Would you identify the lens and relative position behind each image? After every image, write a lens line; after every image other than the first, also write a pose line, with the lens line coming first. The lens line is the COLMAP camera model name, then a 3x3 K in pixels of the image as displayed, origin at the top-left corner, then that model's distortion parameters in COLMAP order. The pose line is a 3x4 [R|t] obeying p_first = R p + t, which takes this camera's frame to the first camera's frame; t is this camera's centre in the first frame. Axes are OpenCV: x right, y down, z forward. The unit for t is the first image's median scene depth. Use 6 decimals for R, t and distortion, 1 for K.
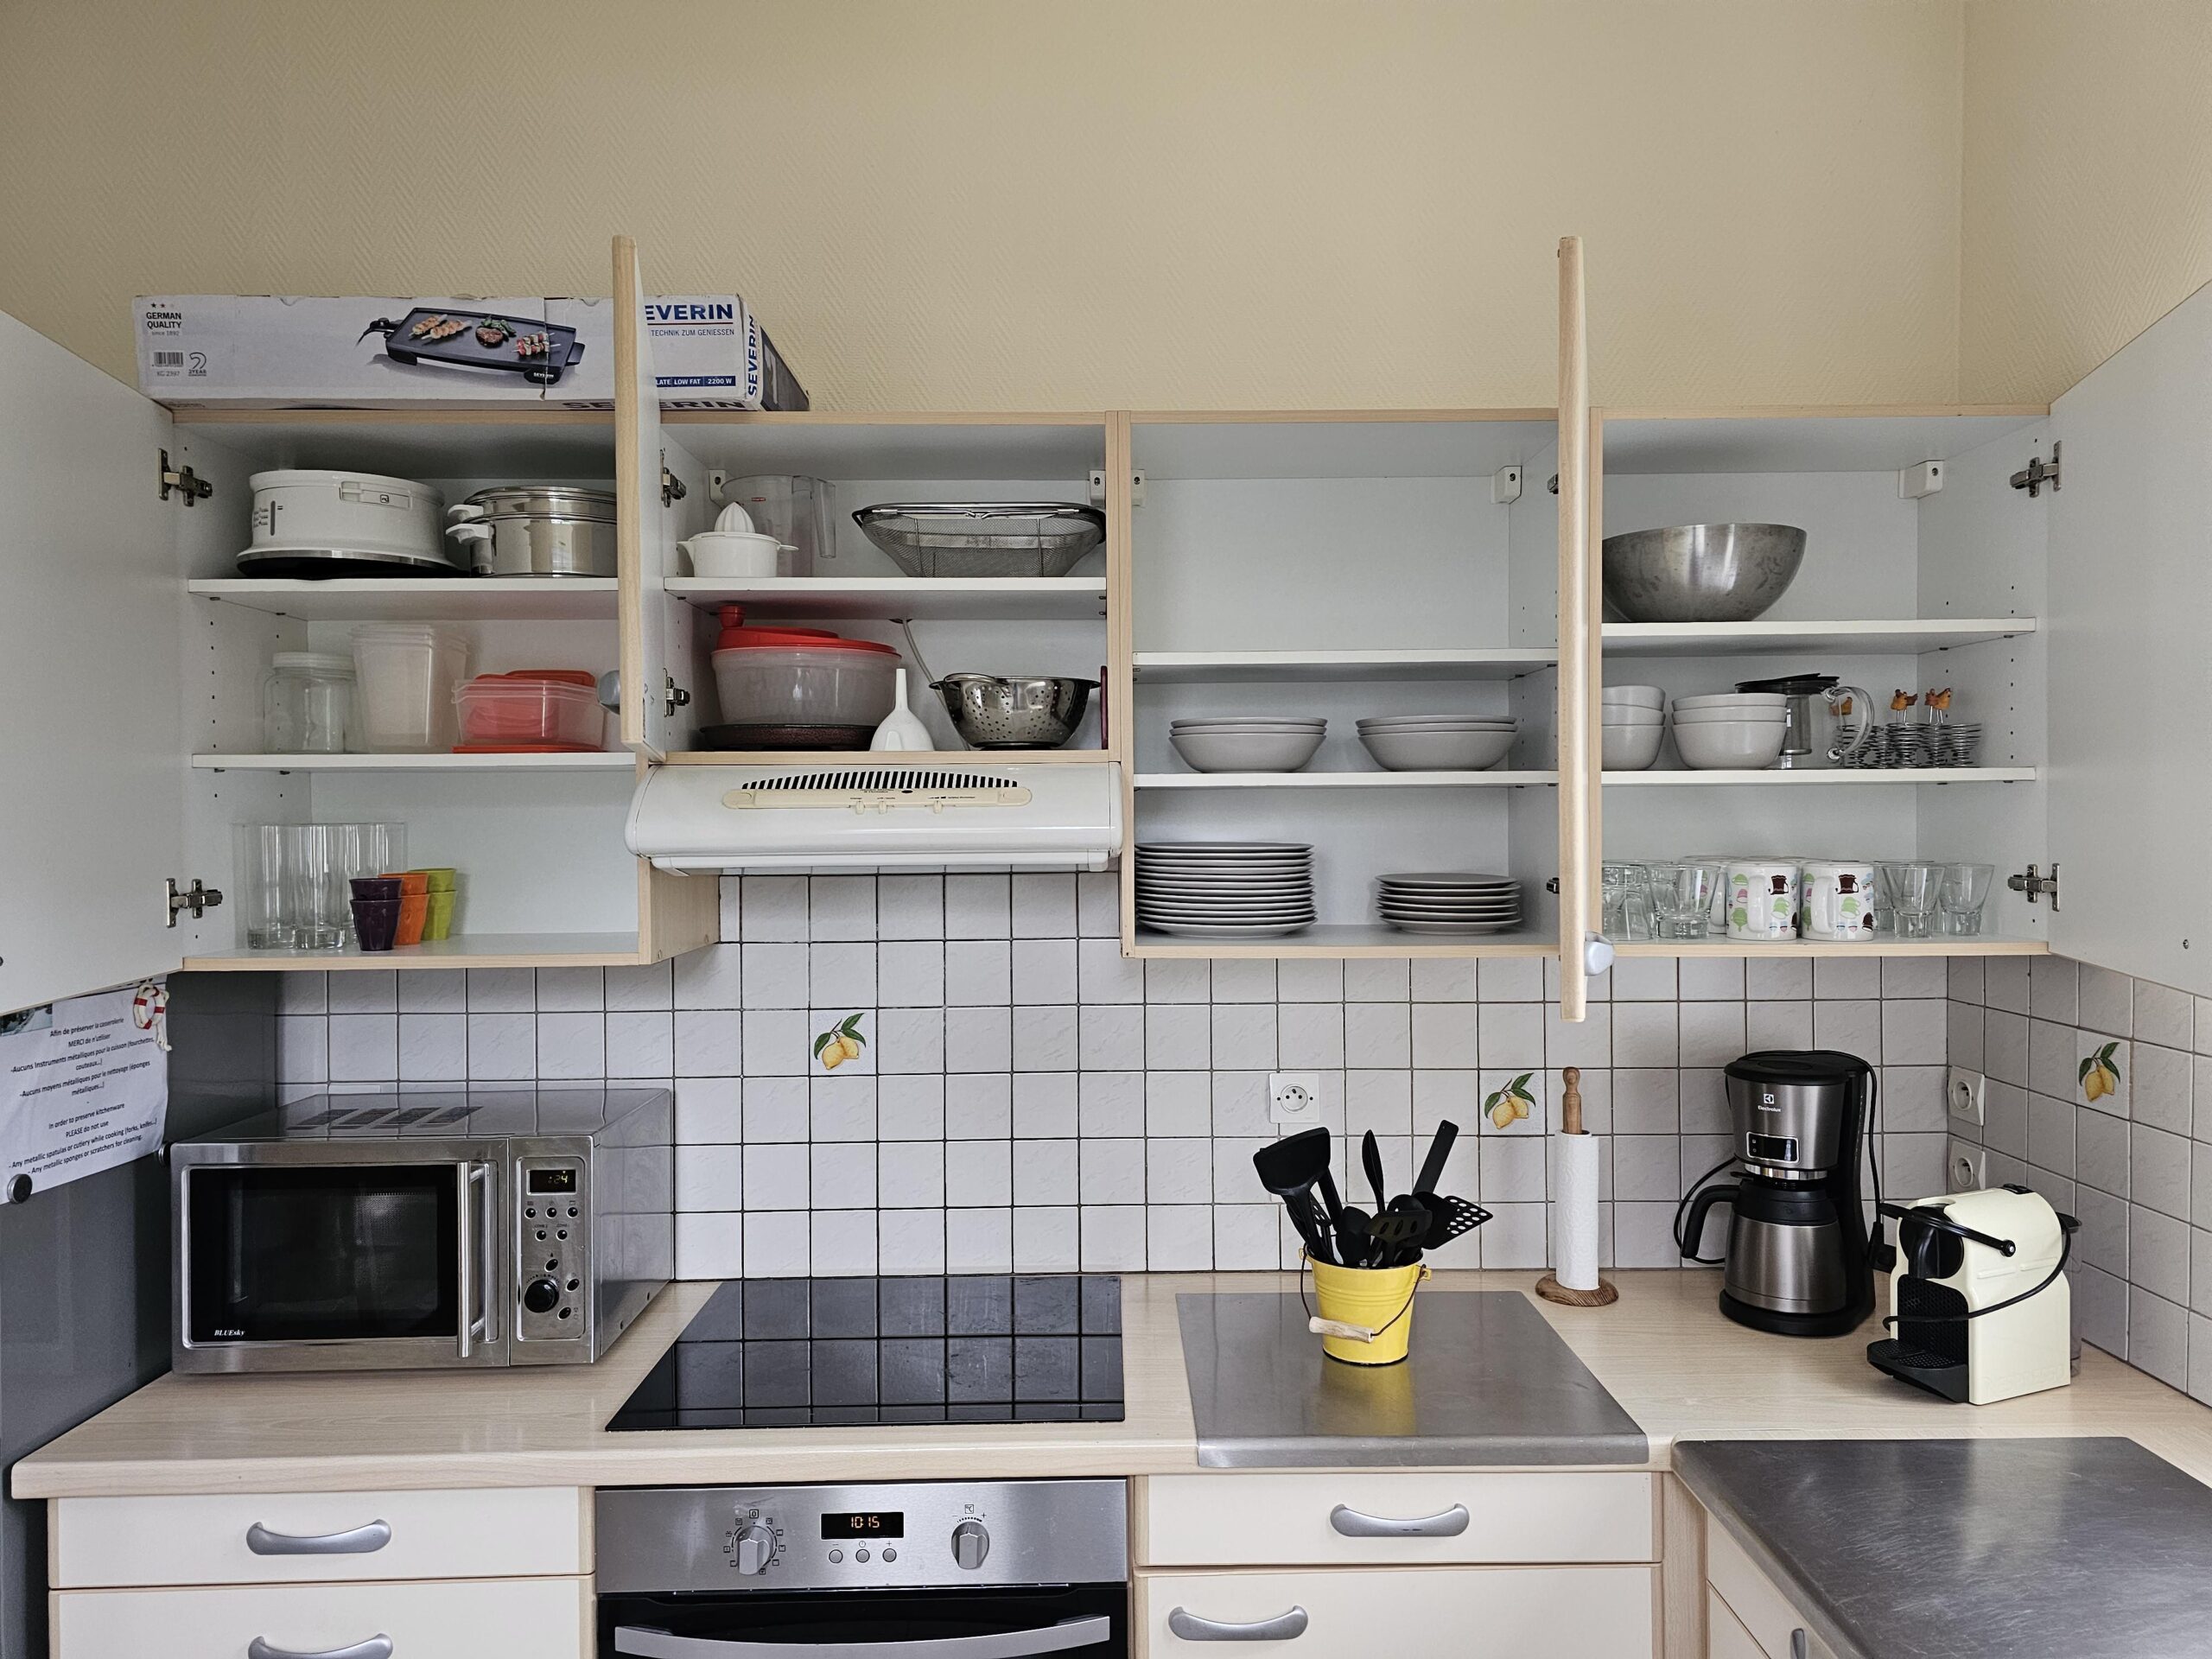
lens RADIAL K [[1504.0, 0, 1111.2], [0, 1504.0, 837.2], [0, 0, 1]] dist [0.006573, 0.000877]
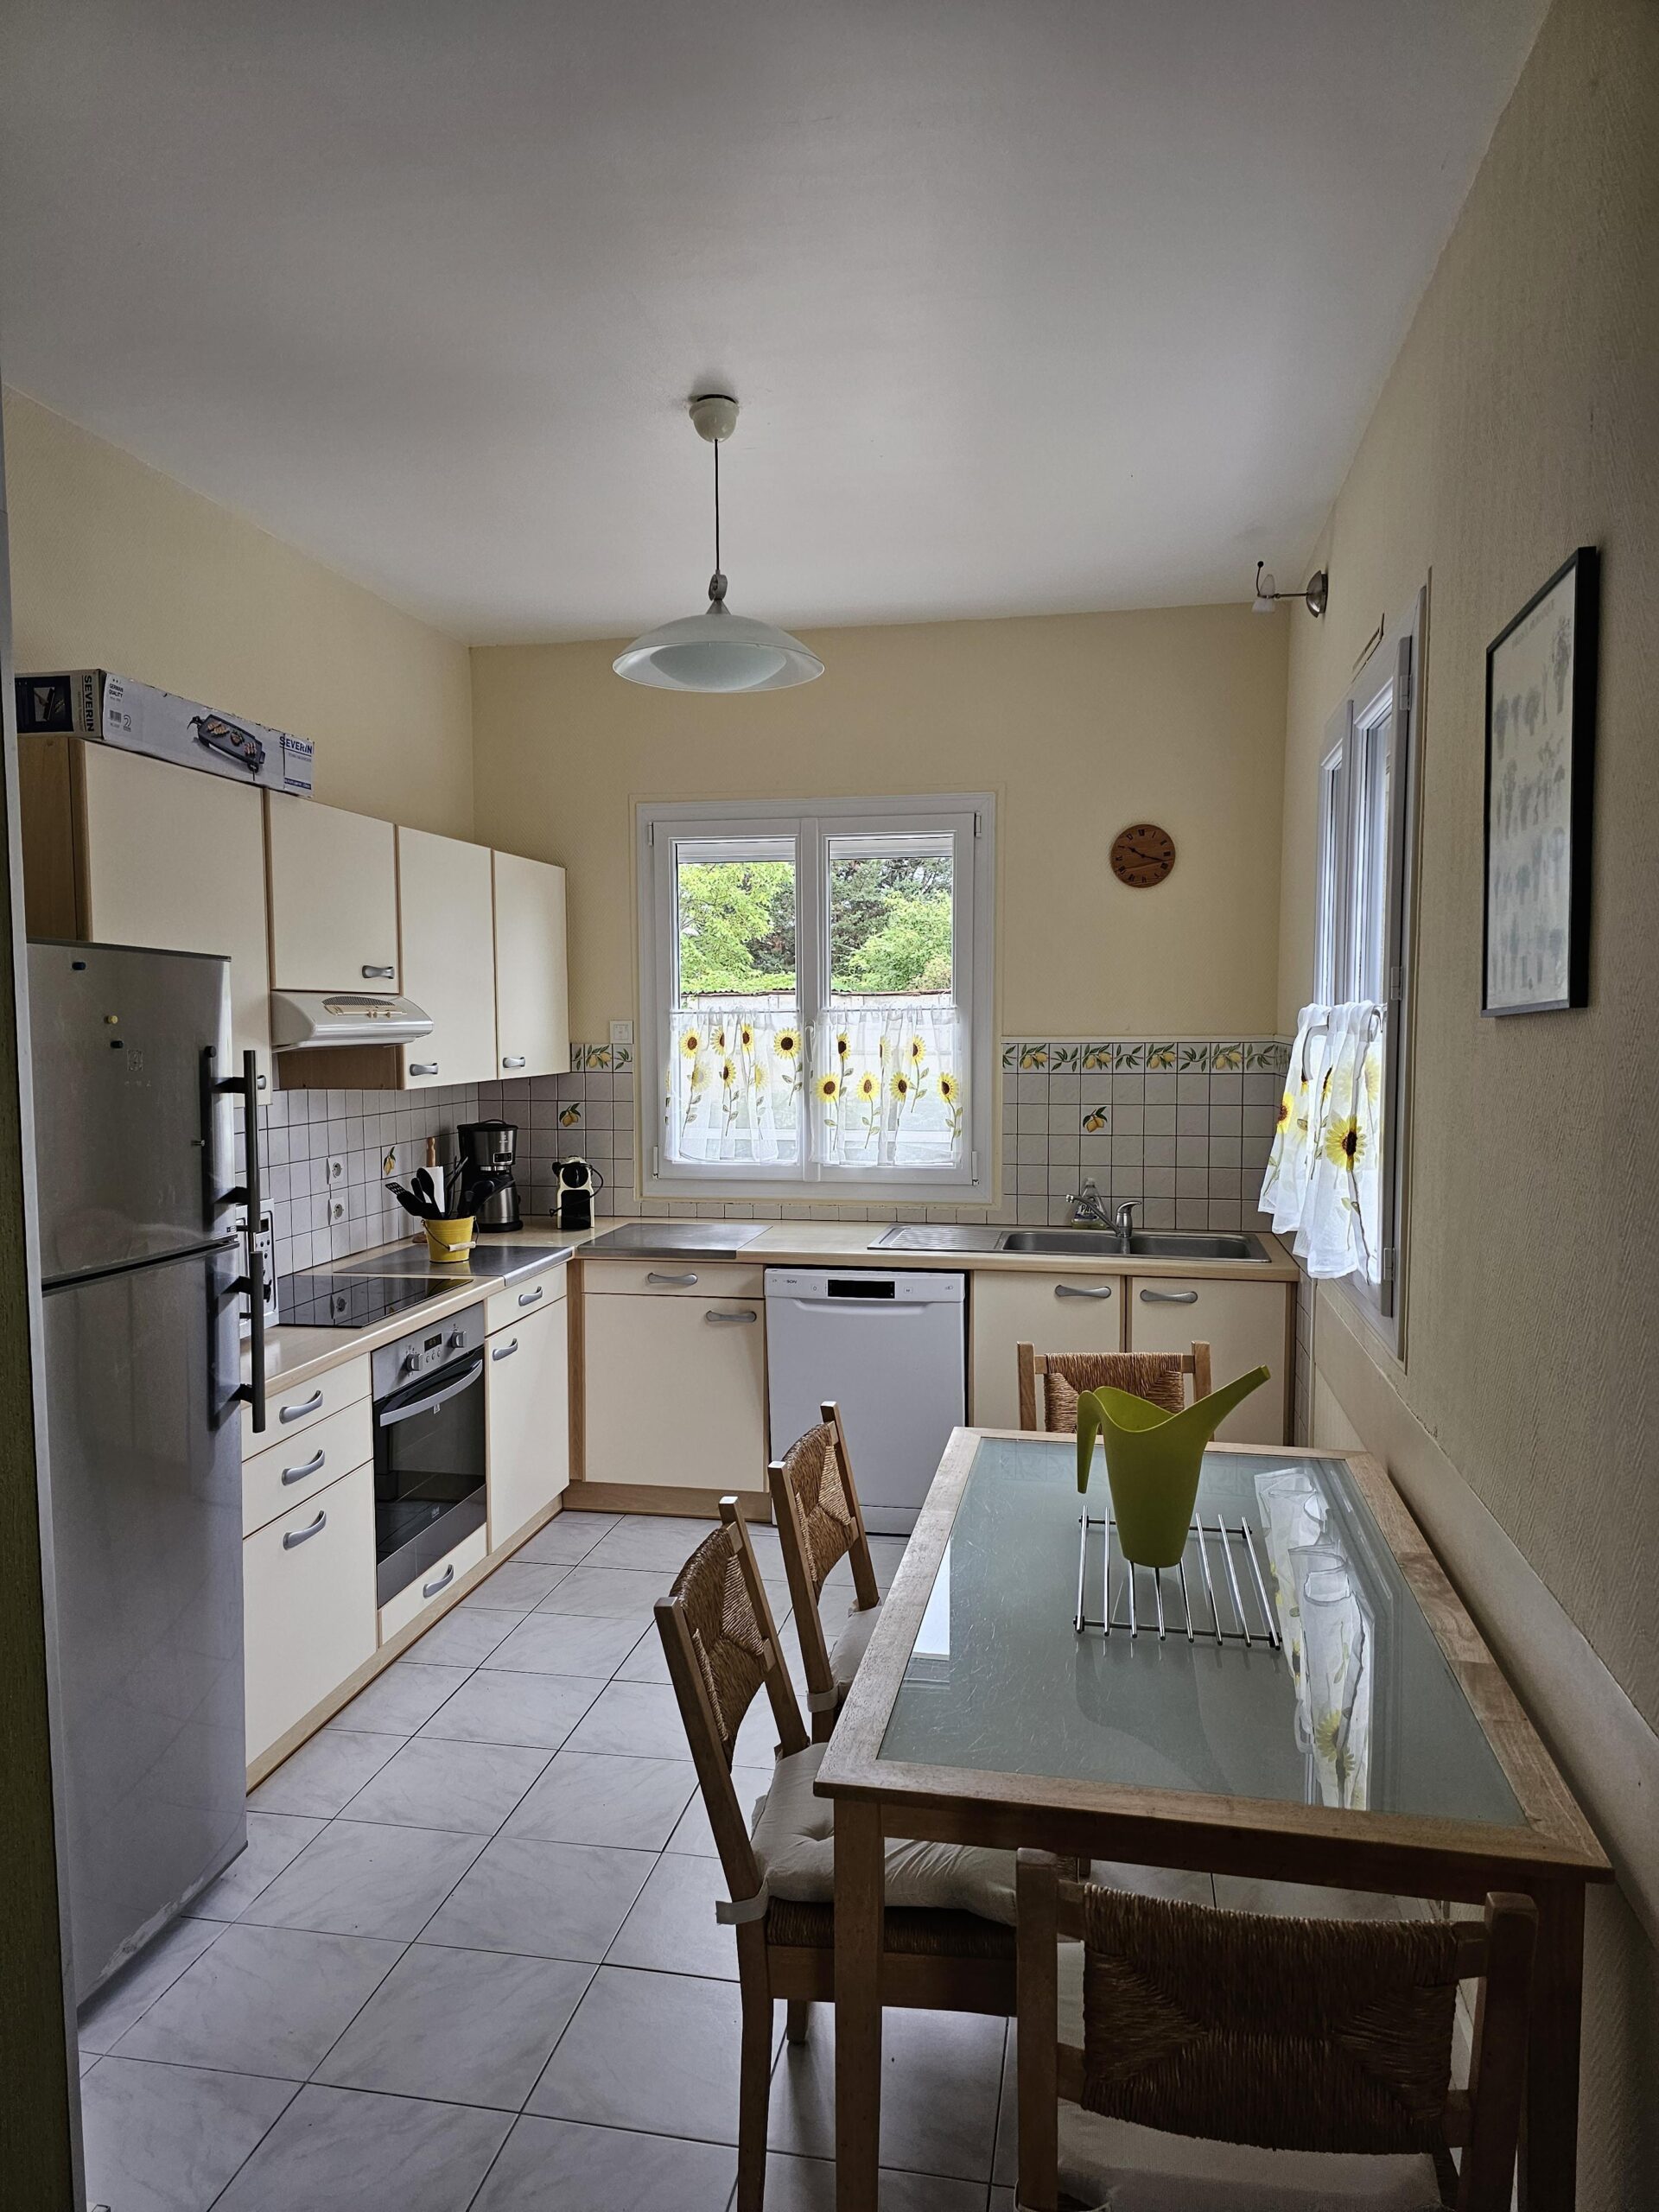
lens RADIAL K [[1504.0, 0, 829.0], [0, 1504.0, 1106.3], [0, 0, 1]] dist [0.006573, 0.000877]
pose [[0.197676, -0.051978, 0.978888, -1.982765], [0.018640, 0.998612, 0.049261, 0.014294], [-0.980090, 0.008508, 0.198370, -0.002197]]
